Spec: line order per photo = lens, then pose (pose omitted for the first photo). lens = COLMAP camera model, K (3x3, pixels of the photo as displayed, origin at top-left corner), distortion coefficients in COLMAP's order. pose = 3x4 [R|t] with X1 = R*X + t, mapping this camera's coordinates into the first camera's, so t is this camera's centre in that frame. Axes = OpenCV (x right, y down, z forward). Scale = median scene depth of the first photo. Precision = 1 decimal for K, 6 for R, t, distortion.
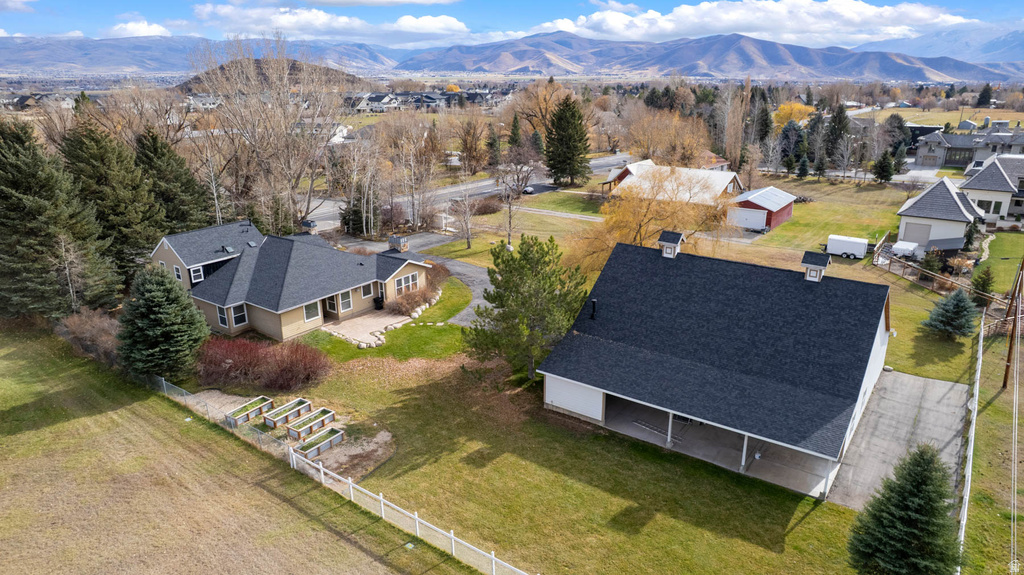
lens RADIAL K [[657.3, 0, 514.1], [0, 657.3, 290.3], [0, 0, 1]] dist [-0.082544, 0.076743]
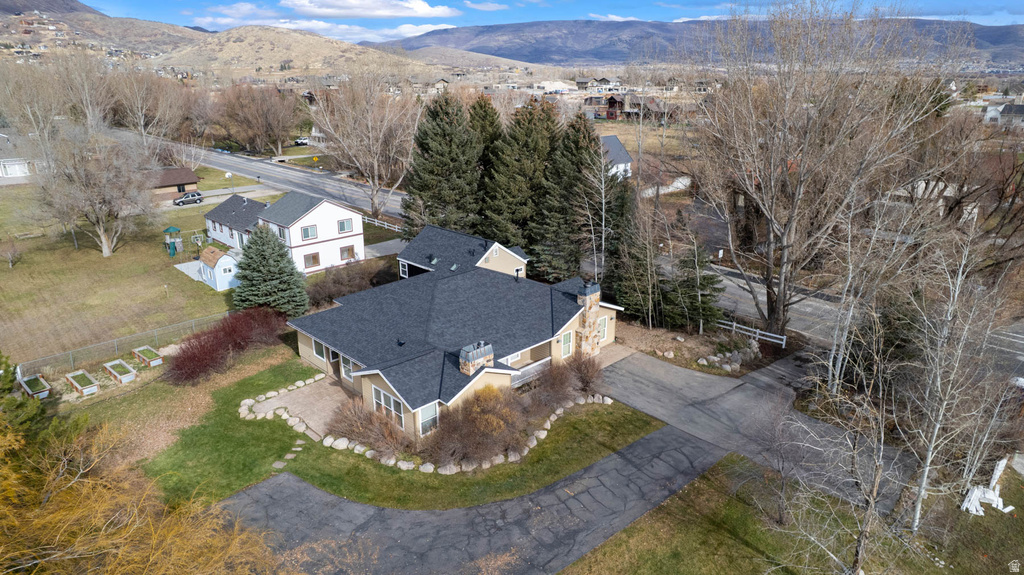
lens RADIAL K [[657.3, 0, 514.1], [0, 657.3, 290.3], [0, 0, 1]] dist [-0.082544, 0.076743]
pose [[-0.164807, 0.325983, -0.930900, 0.366985], [-0.307846, 0.879657, 0.362540, -0.384432], [0.937054, 0.346322, -0.044621, 1.188898]]
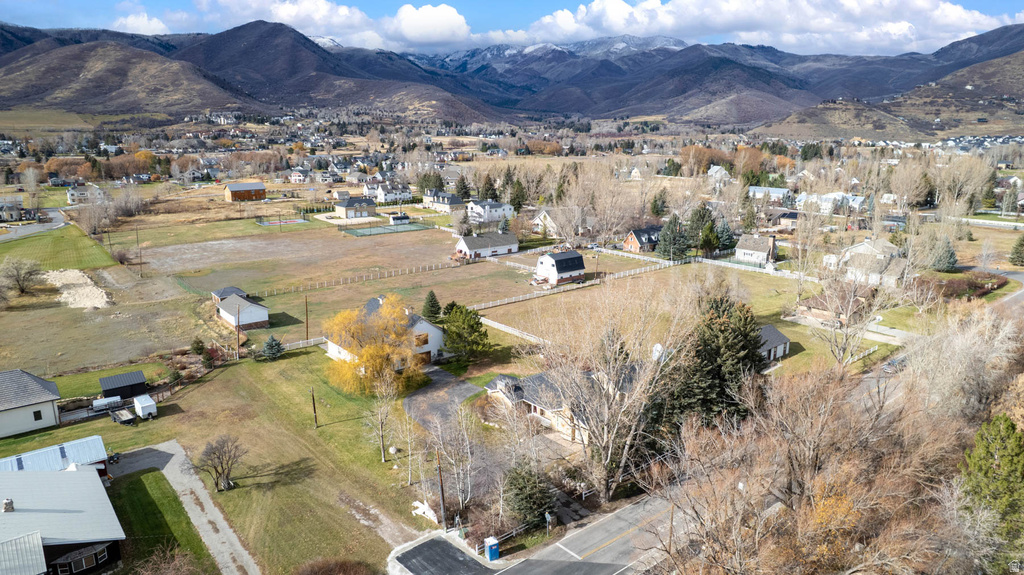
lens RADIAL K [[657.3, 0, 514.1], [0, 657.3, 290.3], [0, 0, 1]] dist [-0.082544, 0.076743]
pose [[-0.969974, -0.051715, 0.237647, -0.612713], [0.082160, 0.850013, 0.520315, -1.150943], [-0.228911, 0.524217, -0.820241, 2.378615]]
